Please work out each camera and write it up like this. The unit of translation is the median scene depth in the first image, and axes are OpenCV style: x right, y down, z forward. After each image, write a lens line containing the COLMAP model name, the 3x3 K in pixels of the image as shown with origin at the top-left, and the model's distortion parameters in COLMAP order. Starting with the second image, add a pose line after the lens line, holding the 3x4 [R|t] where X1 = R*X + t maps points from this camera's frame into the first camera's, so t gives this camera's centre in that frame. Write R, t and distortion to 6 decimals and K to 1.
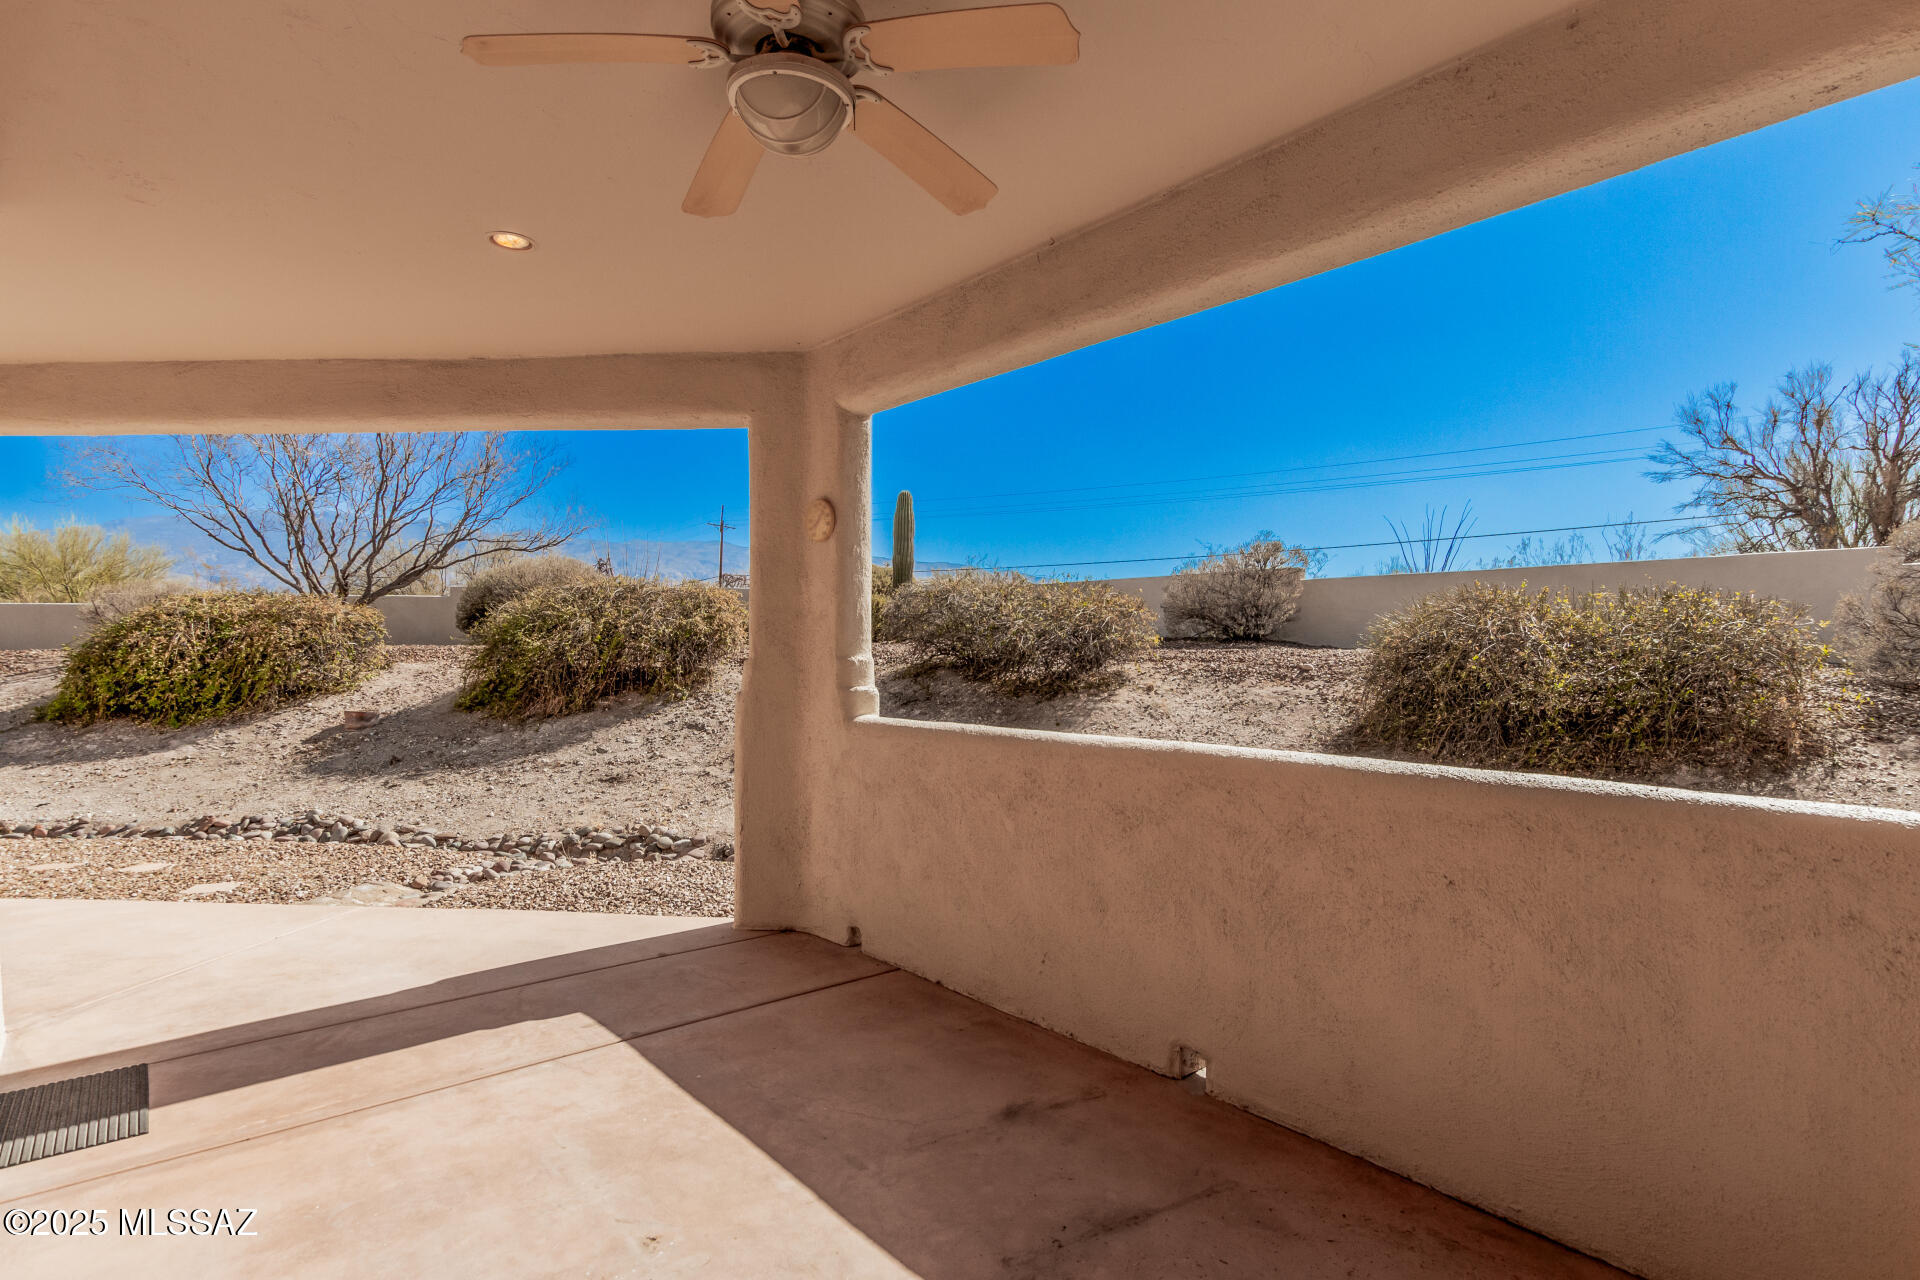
lens RADIAL K [[937.6, 0, 976.9], [0, 937.6, 659.1], [0, 0, 1]] dist [0.014850, -0.001515]
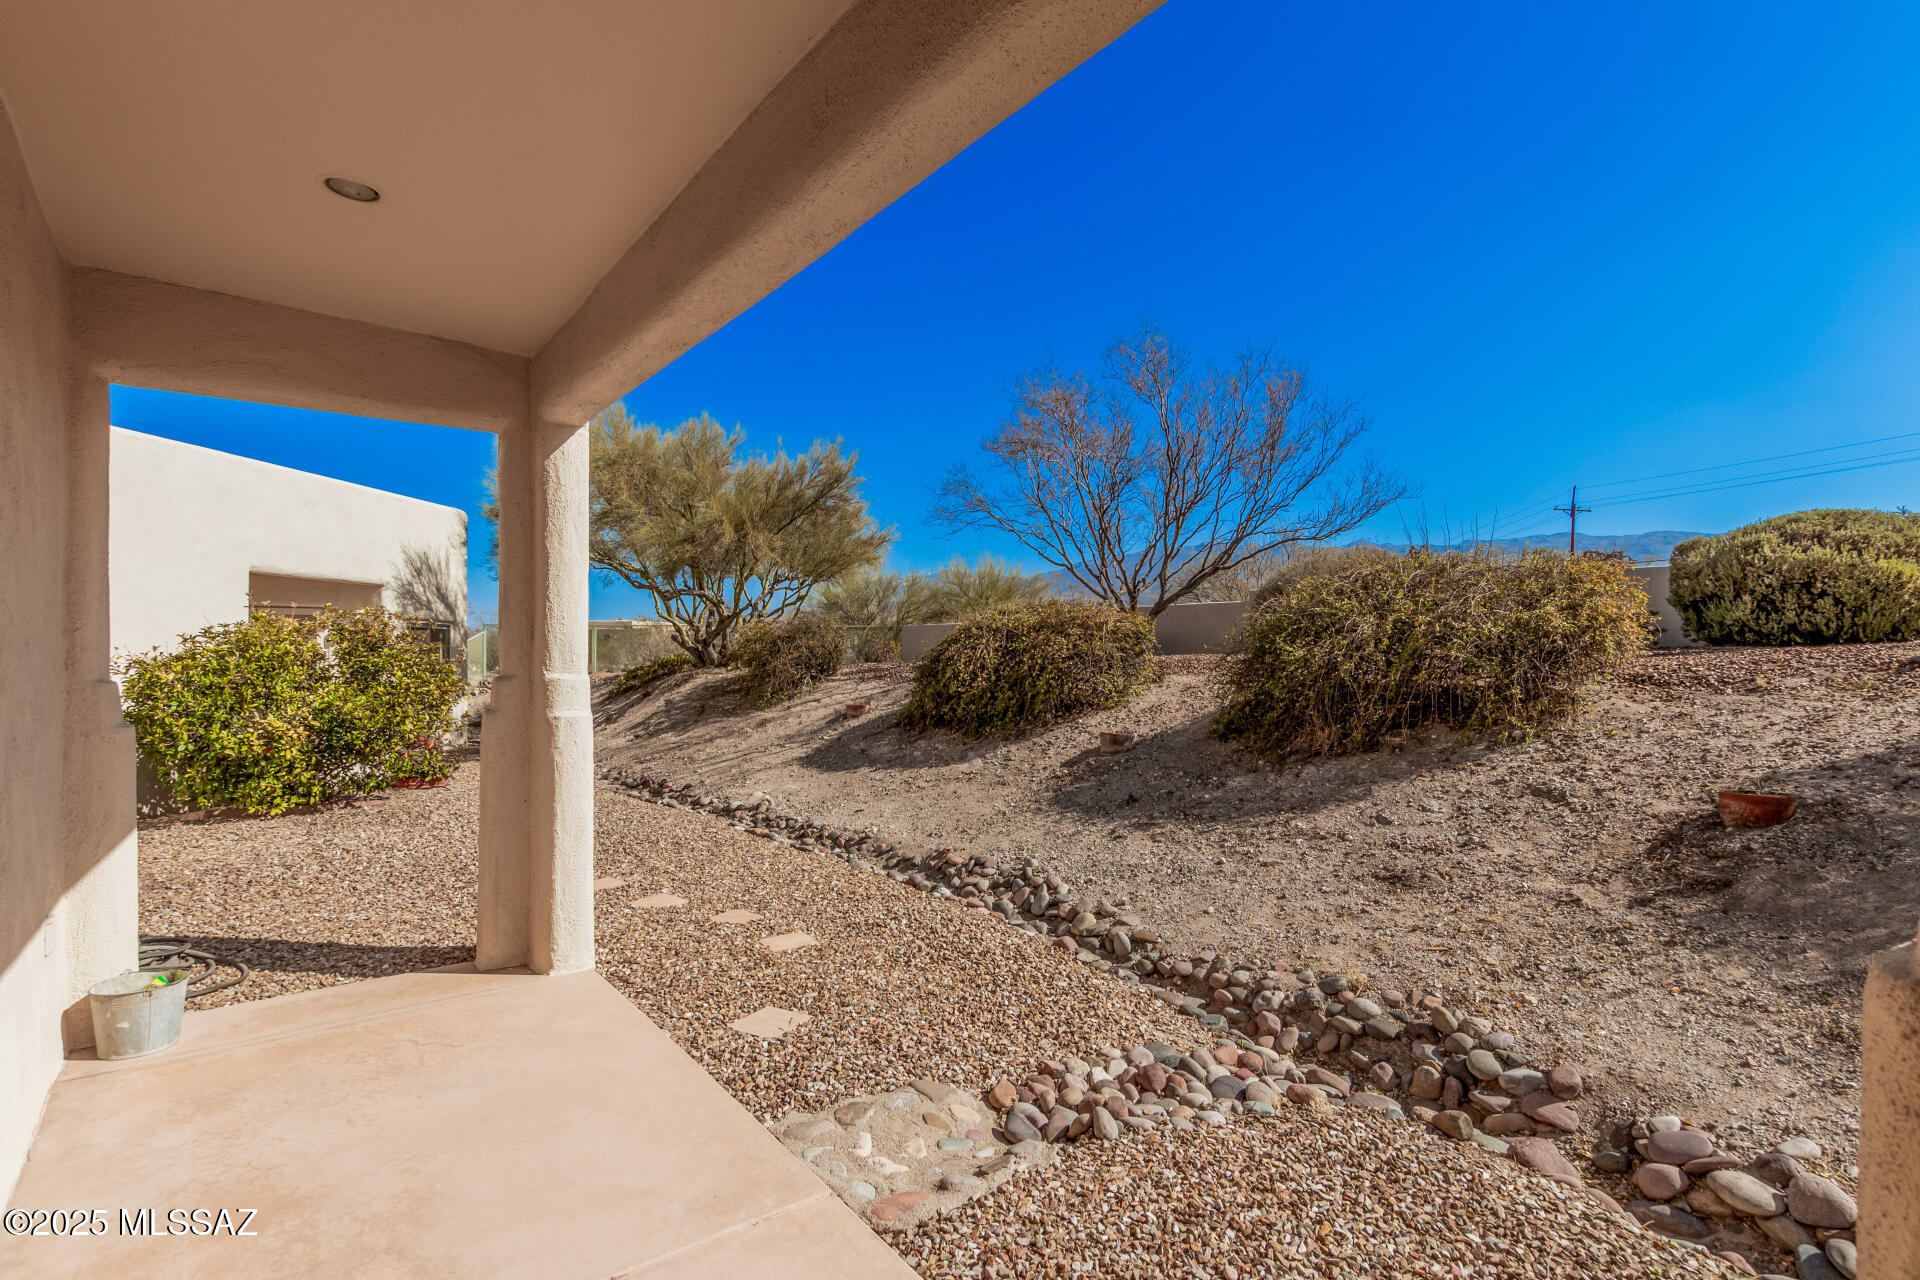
lens RADIAL K [[897.5, 0, 1016.2], [0, 897.5, 661.5], [0, 0, 1]] dist [0.026427, 0.000176]
pose [[0.685373, -0.002150, -0.728189, -0.116264], [0.001439, 0.999998, -0.001598, -0.009368], [0.728191, 0.000047, 0.685374, 0.375400]]
